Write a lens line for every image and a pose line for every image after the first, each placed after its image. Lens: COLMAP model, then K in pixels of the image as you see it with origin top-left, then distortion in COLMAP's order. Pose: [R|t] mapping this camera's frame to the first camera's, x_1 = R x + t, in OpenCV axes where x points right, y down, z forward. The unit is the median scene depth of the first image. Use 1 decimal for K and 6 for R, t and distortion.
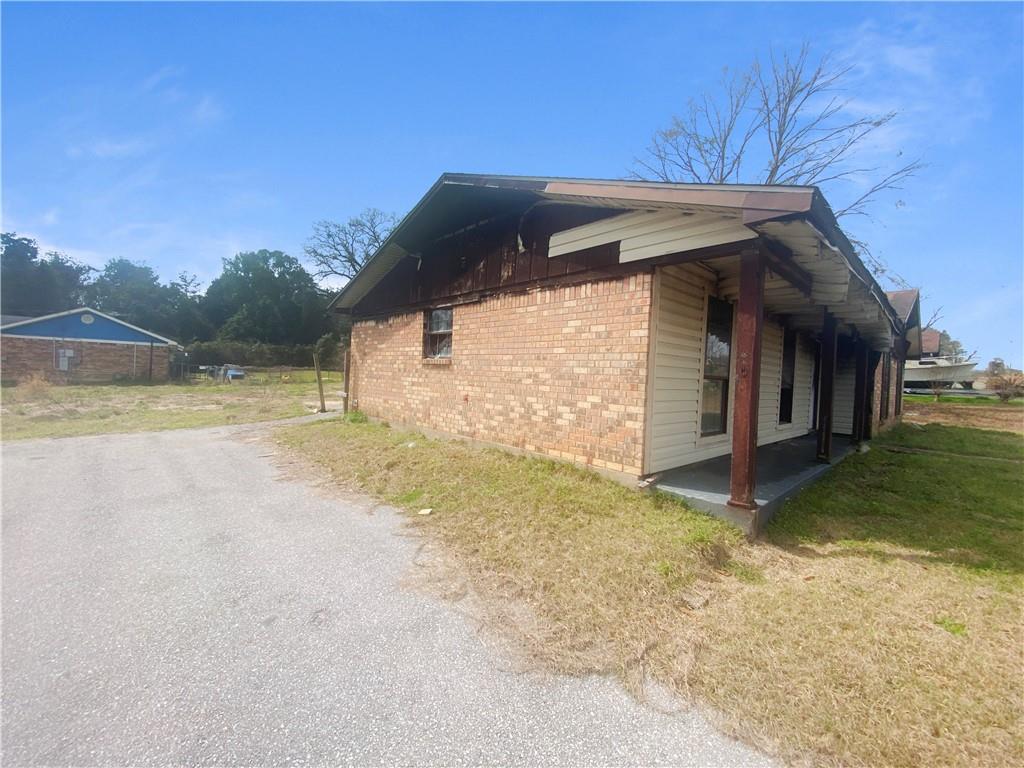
lens RADIAL K [[419.8, 0, 512.0], [0, 419.8, 384.0], [0, 0, 1]] dist [-0.021560, -0.000631]
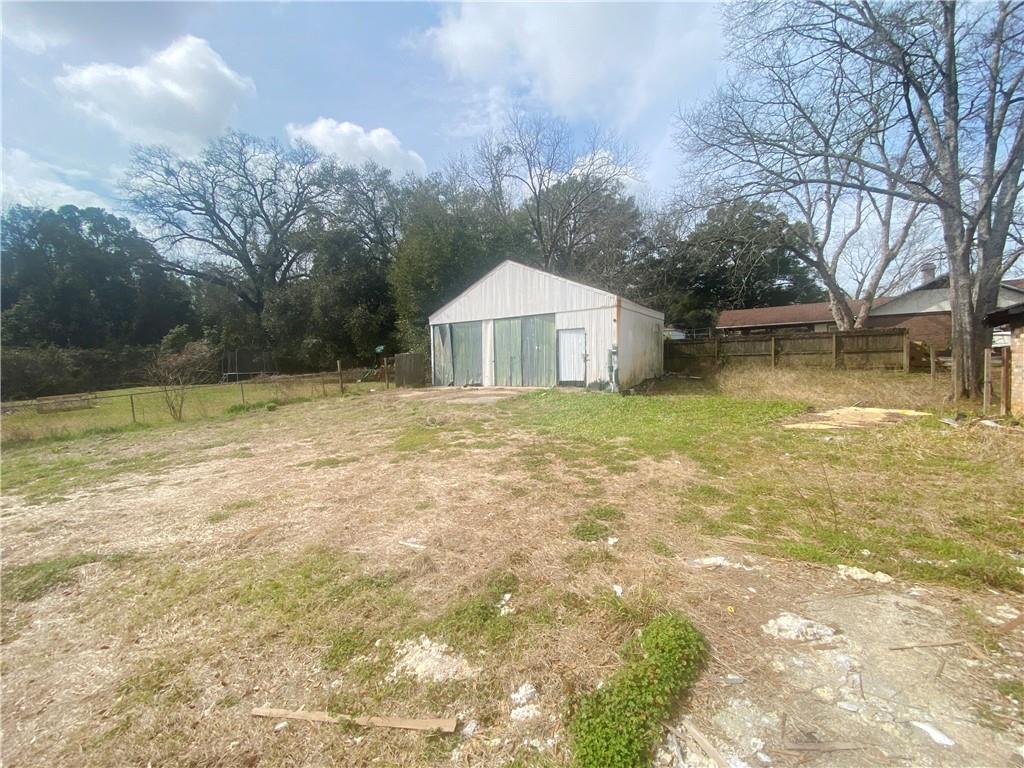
lens RADIAL K [[419.8, 0, 512.0], [0, 419.8, 384.0], [0, 0, 1]] dist [-0.021560, -0.000631]
pose [[0.975930, -0.076336, 0.204290, -0.071744], [0.070227, 0.996845, 0.036998, -0.018242], [-0.206470, -0.021761, 0.978211, 0.244072]]
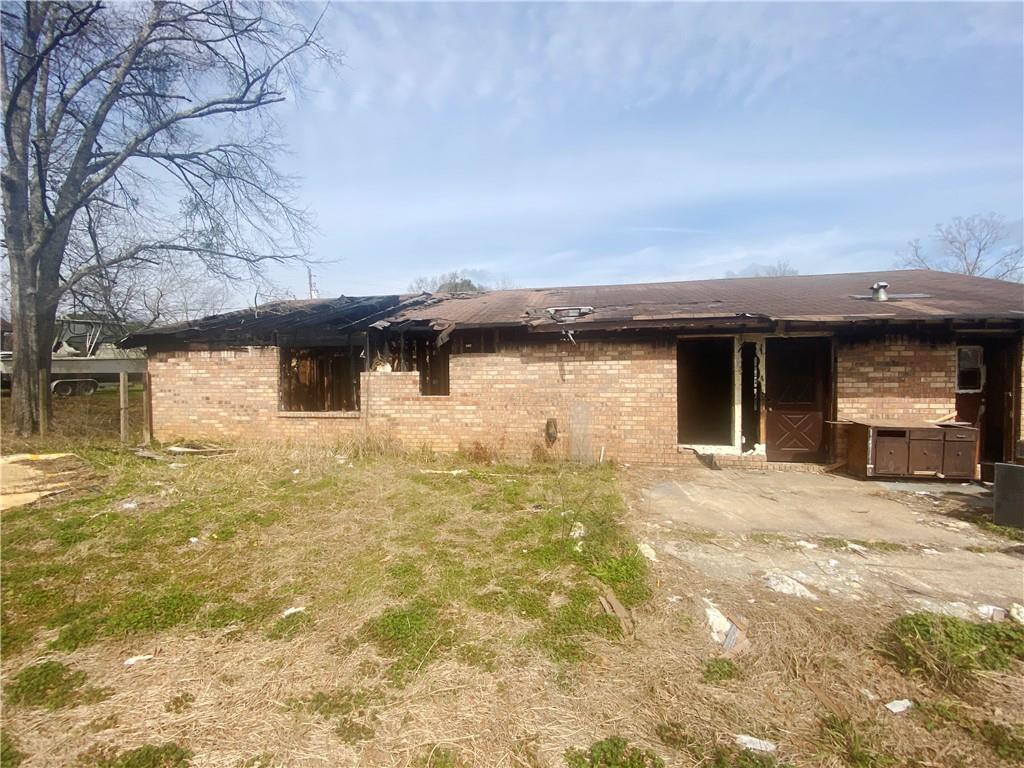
lens RADIAL K [[419.8, 0, 512.0], [0, 419.8, 384.0], [0, 0, 1]] dist [-0.021560, -0.000631]
pose [[-0.567222, -0.061546, 0.821262, -0.011652], [0.005775, 0.996882, 0.078696, -0.022548], [-0.823545, 0.049382, -0.565098, 0.641297]]
